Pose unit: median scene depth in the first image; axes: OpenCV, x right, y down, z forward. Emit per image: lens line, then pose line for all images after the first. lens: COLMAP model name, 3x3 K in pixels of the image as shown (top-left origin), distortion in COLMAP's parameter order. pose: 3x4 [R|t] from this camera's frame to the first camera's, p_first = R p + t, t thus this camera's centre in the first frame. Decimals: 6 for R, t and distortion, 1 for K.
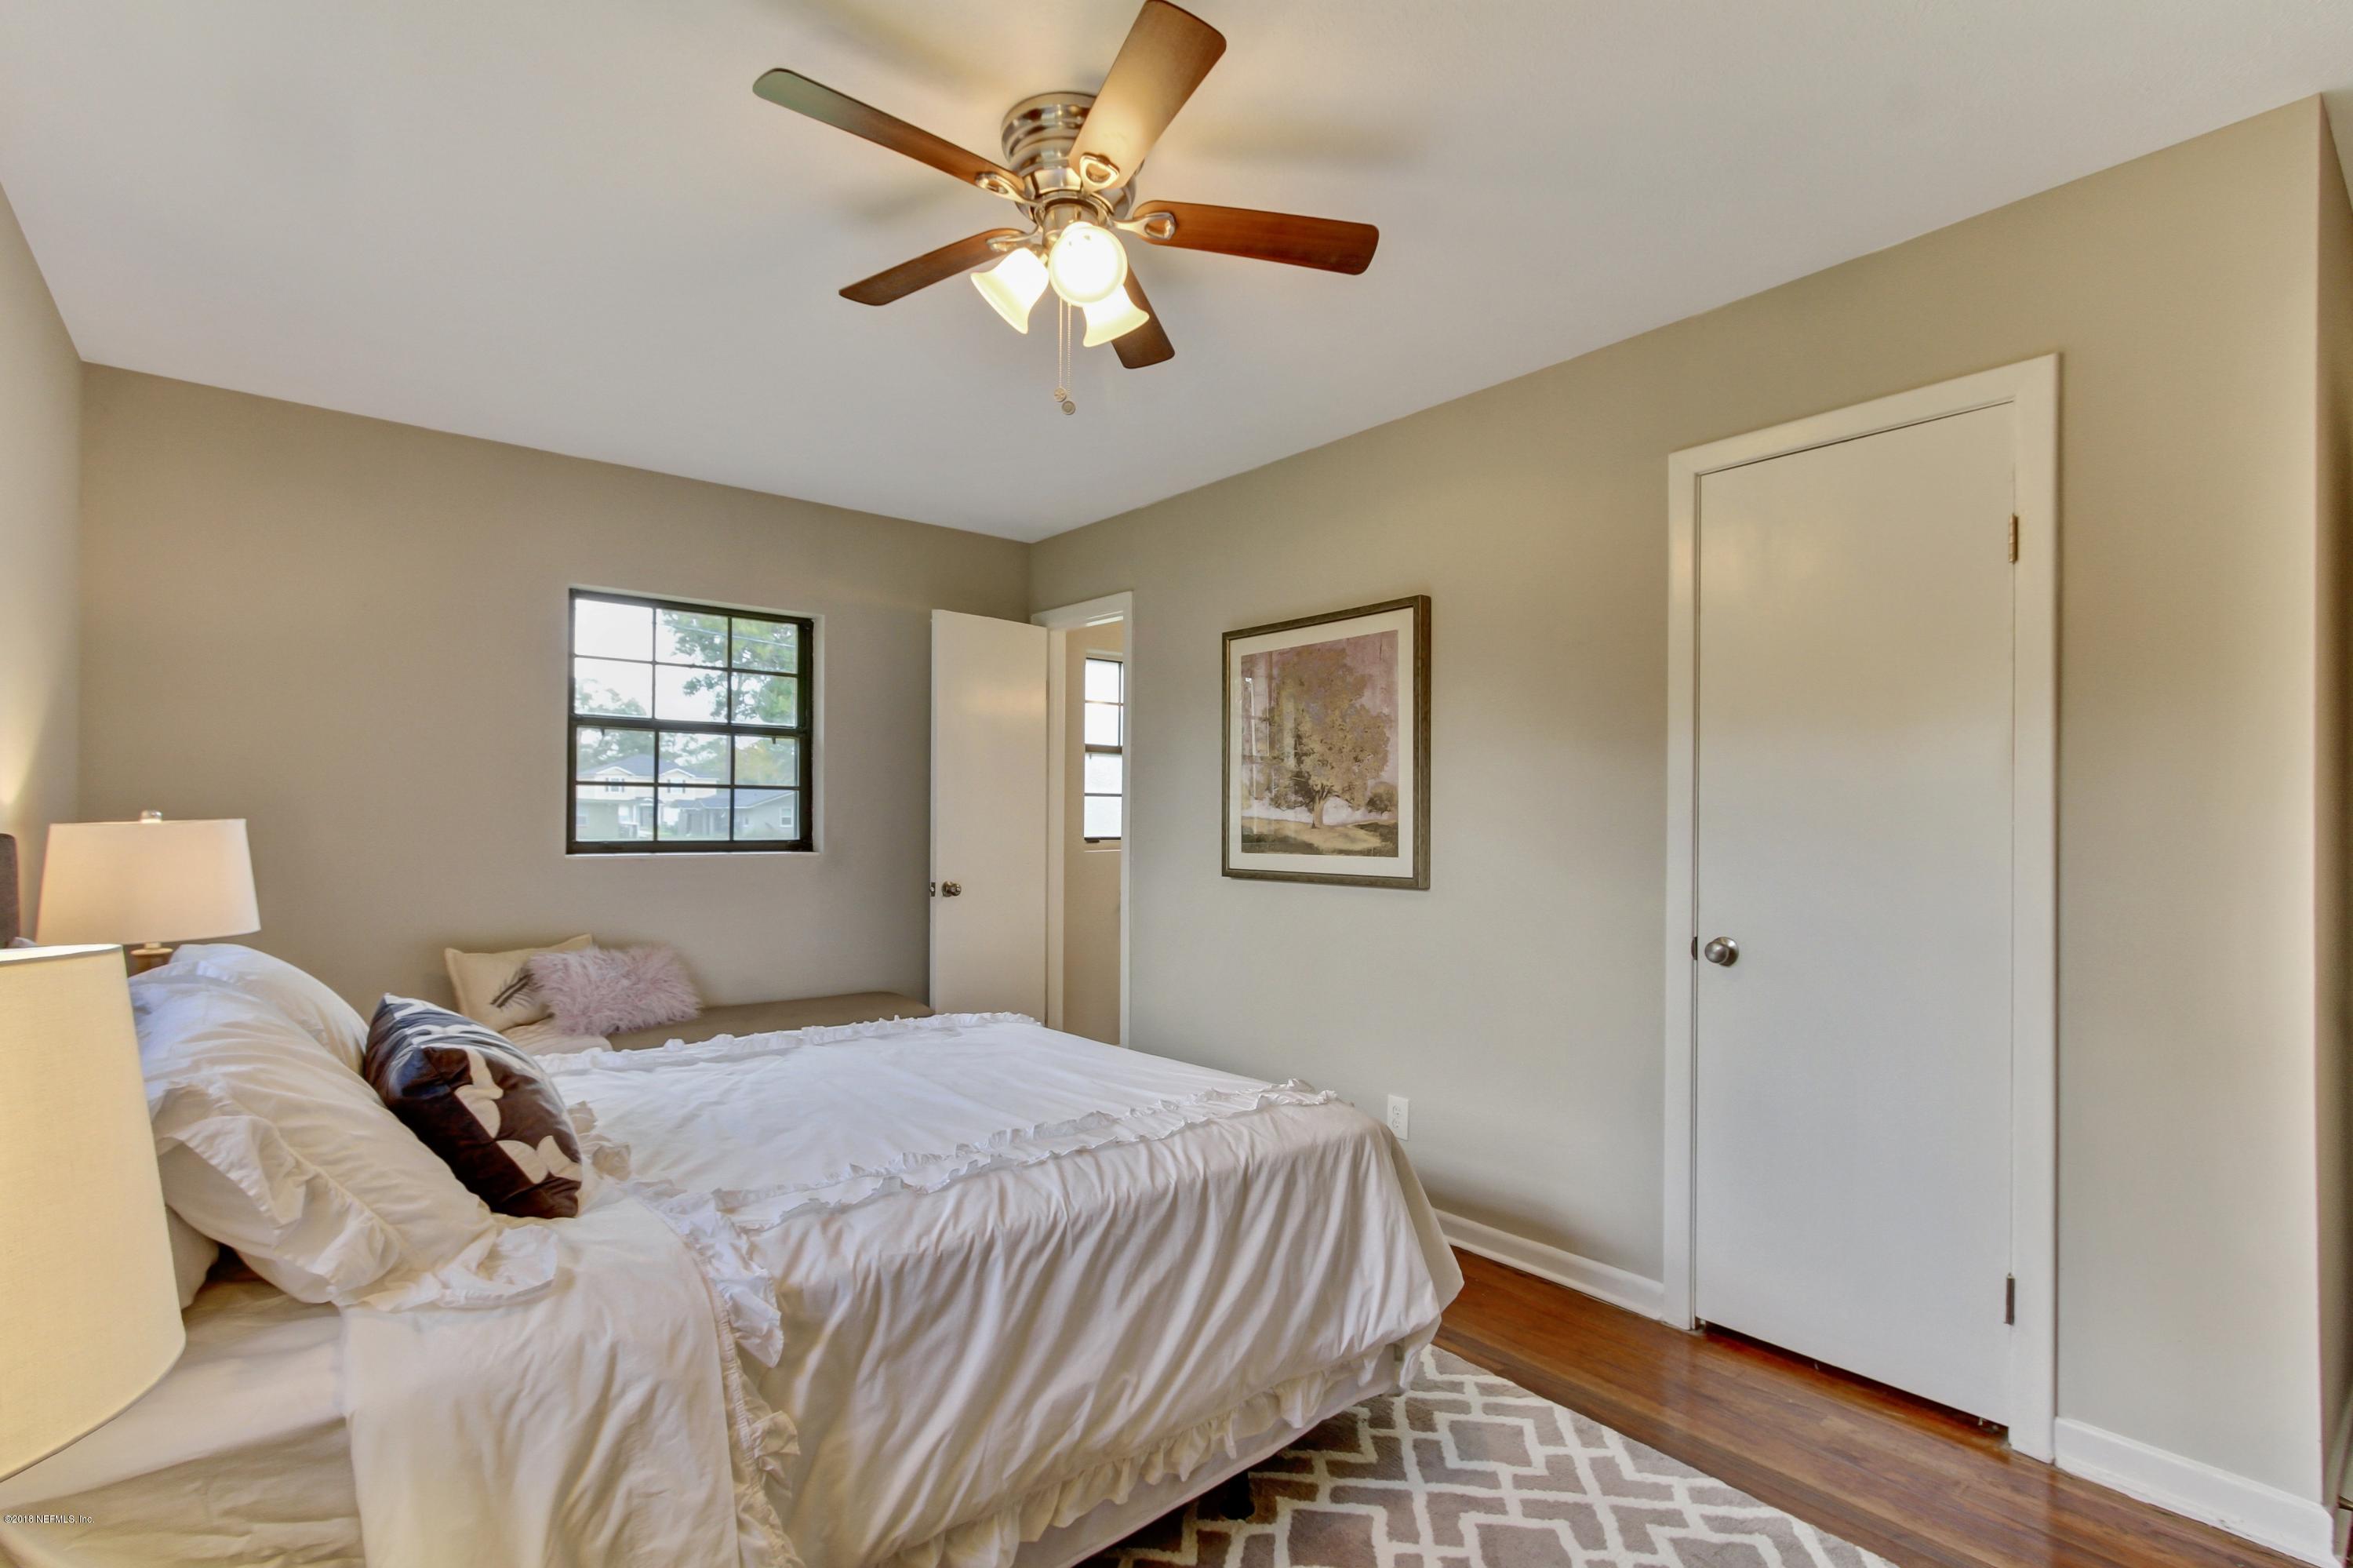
lens RADIAL K [[1104.5, 0, 1175.5], [0, 1104.5, 776.5], [0, 0, 1]] dist [0.000943, 0.000170]
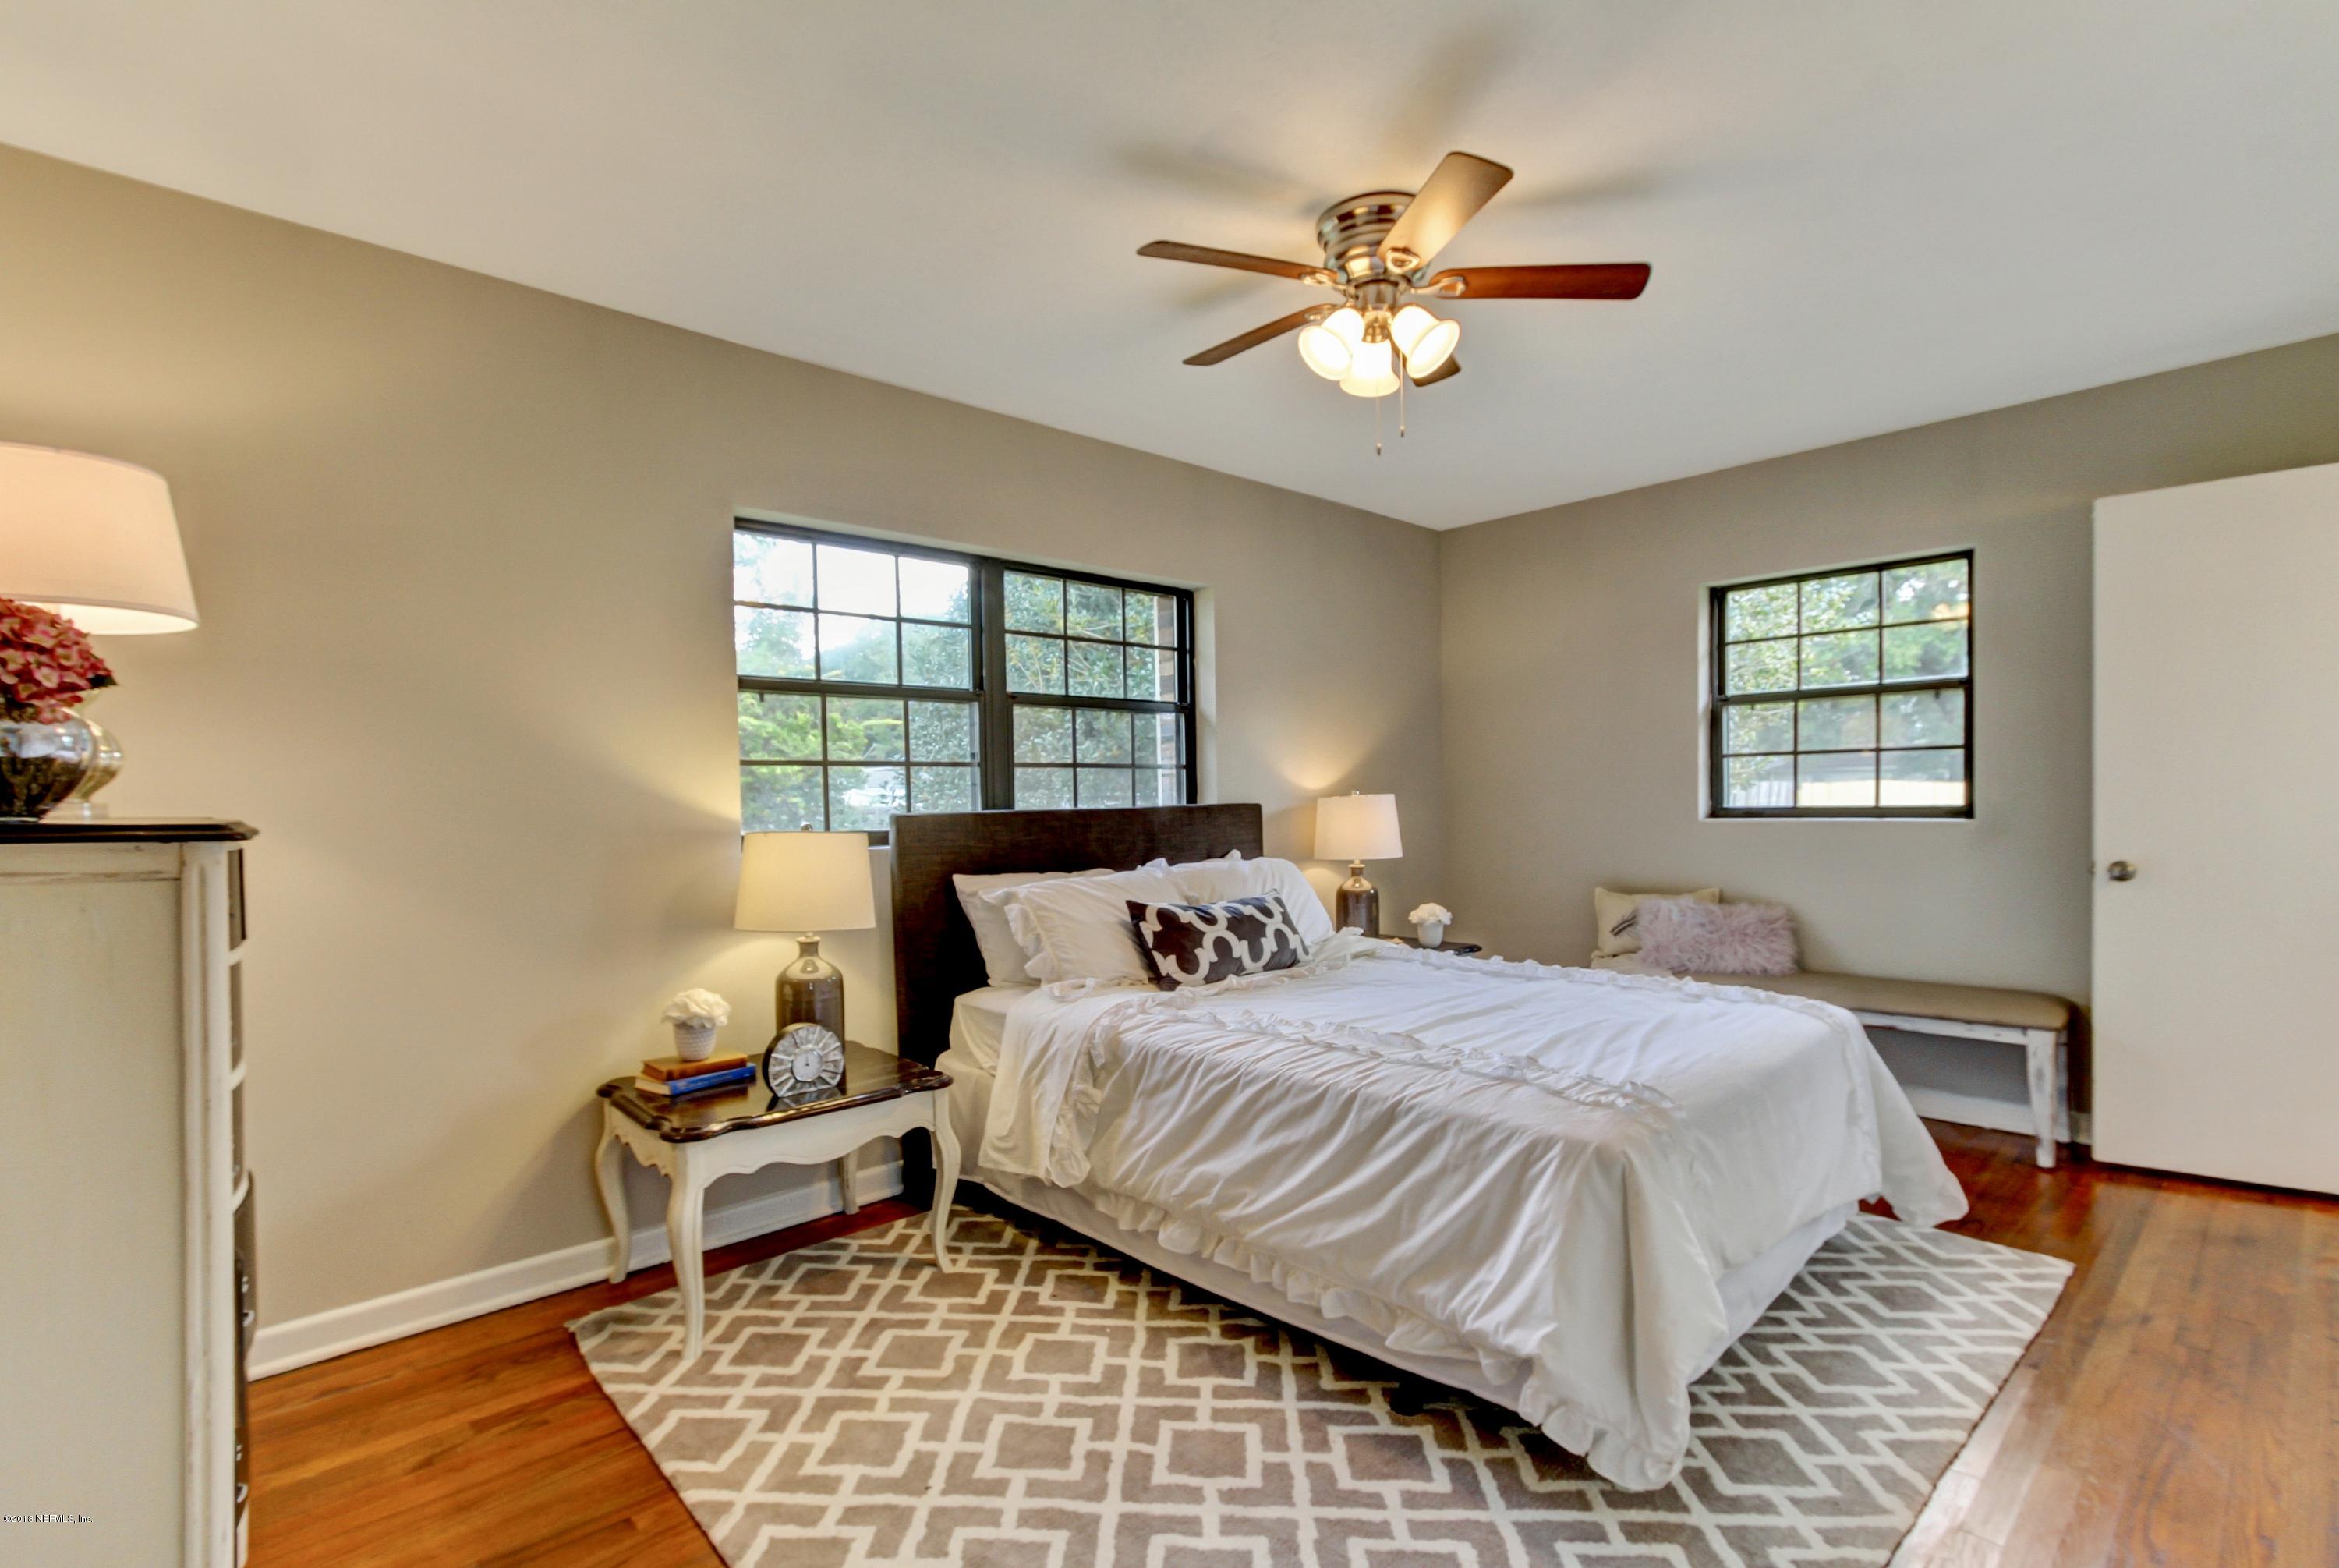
lens RADIAL K [[1073.8, 0, 1139.4], [0, 1073.8, 804.6], [0, 0, 1]] dist [0.000417, -0.000125]
pose [[0.041946, -0.004653, -0.999109, 1.059214], [0.057144, 0.998363, -0.002251, 0.045697], [0.997484, -0.056999, 0.042143, 0.683432]]
